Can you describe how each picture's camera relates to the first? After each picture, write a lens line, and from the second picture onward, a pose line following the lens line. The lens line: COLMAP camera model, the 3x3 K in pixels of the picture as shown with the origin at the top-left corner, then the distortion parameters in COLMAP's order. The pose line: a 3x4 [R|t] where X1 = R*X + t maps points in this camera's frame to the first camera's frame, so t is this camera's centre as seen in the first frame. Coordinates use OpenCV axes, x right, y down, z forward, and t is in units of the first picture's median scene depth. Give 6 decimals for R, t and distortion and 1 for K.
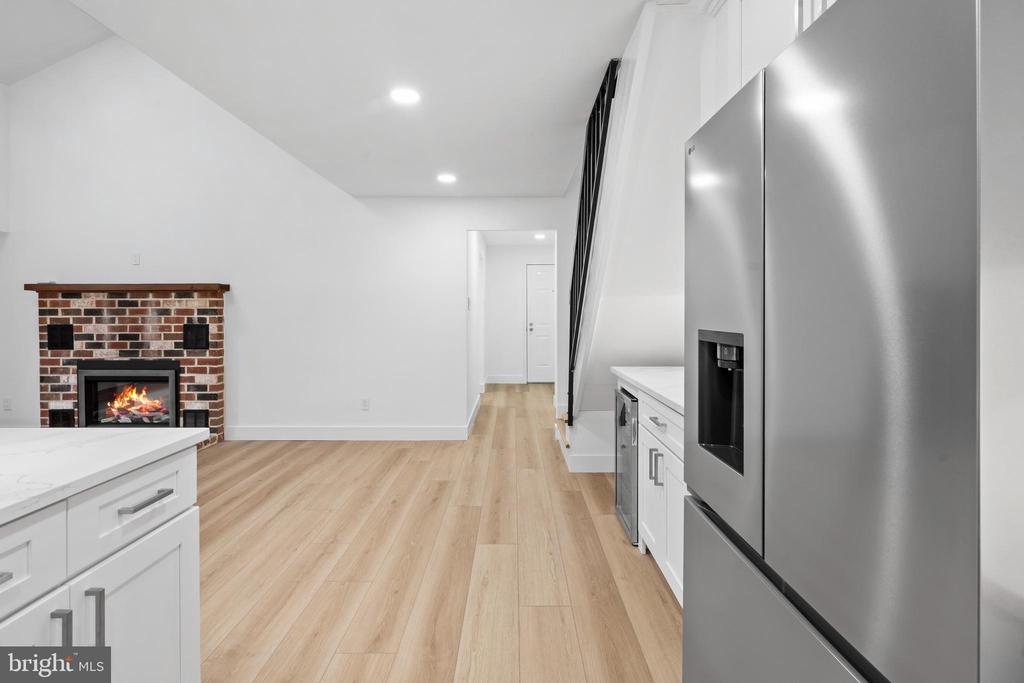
lens RADIAL K [[456.0, 0, 501.0], [0, 456.0, 314.3], [0, 0, 1]] dist [0.001506, 0.000121]
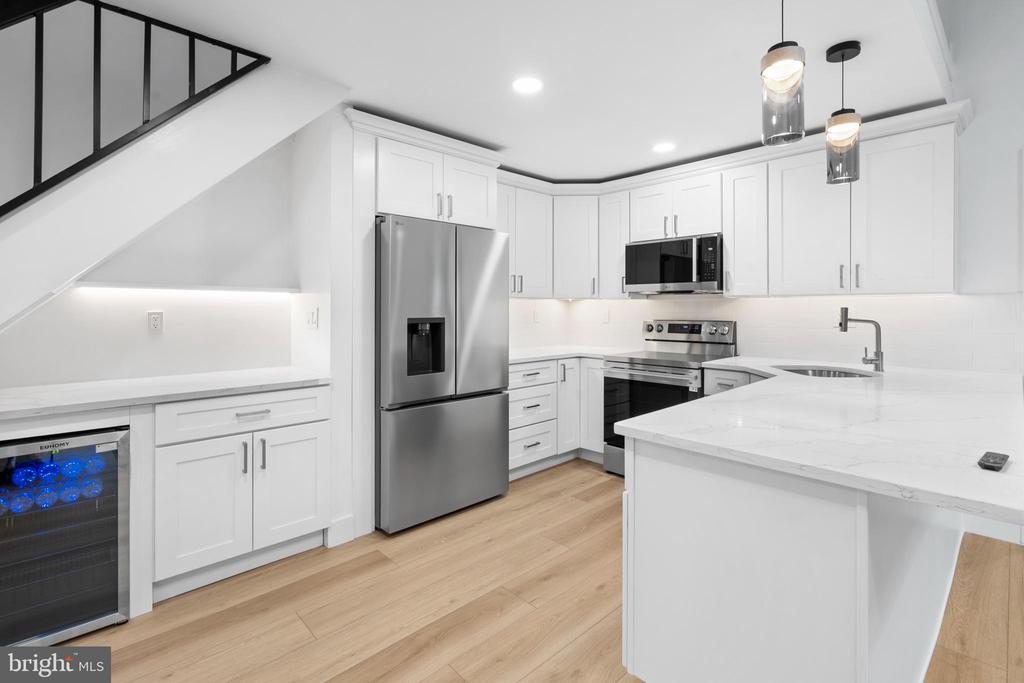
lens RADIAL K [[479.7, 0, 534.4], [0, 479.7, 302.8], [0, 0, 1]] dist [-0.000143, -0.000010]
pose [[-0.724098, 0.007477, 0.689657, -0.759476], [0.004297, 0.999971, -0.006330, -0.008991], [-0.689684, -0.001621, -0.724109, 1.146495]]
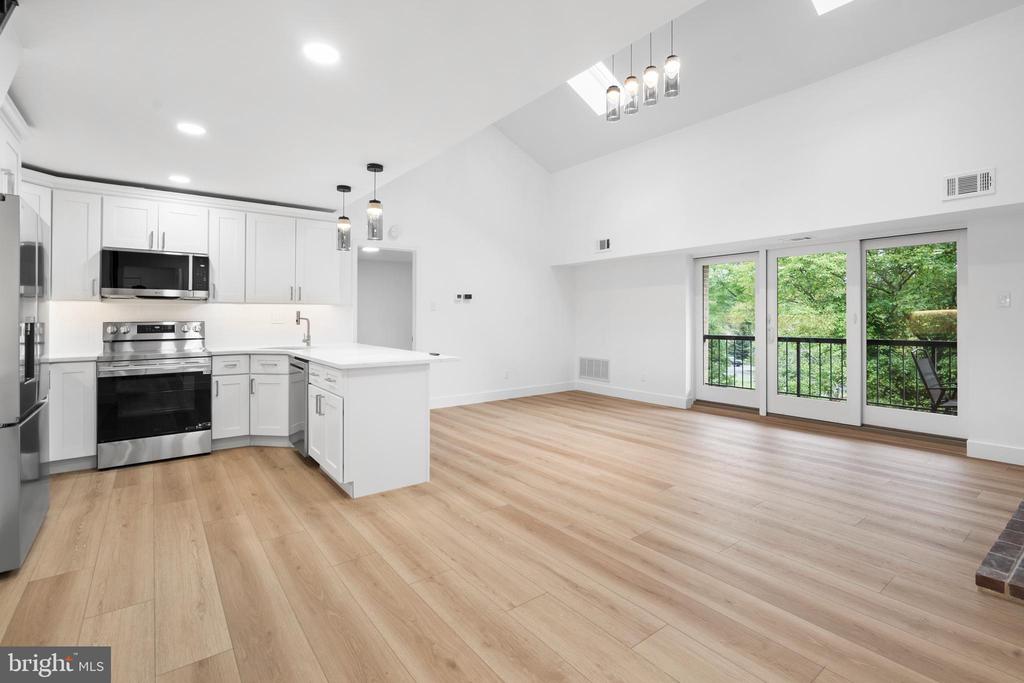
lens RADIAL K [[456.0, 0, 501.0], [0, 456.0, 314.3], [0, 0, 1]] dist [0.001506, 0.000121]
pose [[-0.775606, -0.002147, -0.631213, 0.067931], [-0.001033, 0.999997, -0.002132, 0.015260], [0.631216, -0.001002, -0.775606, 1.859830]]
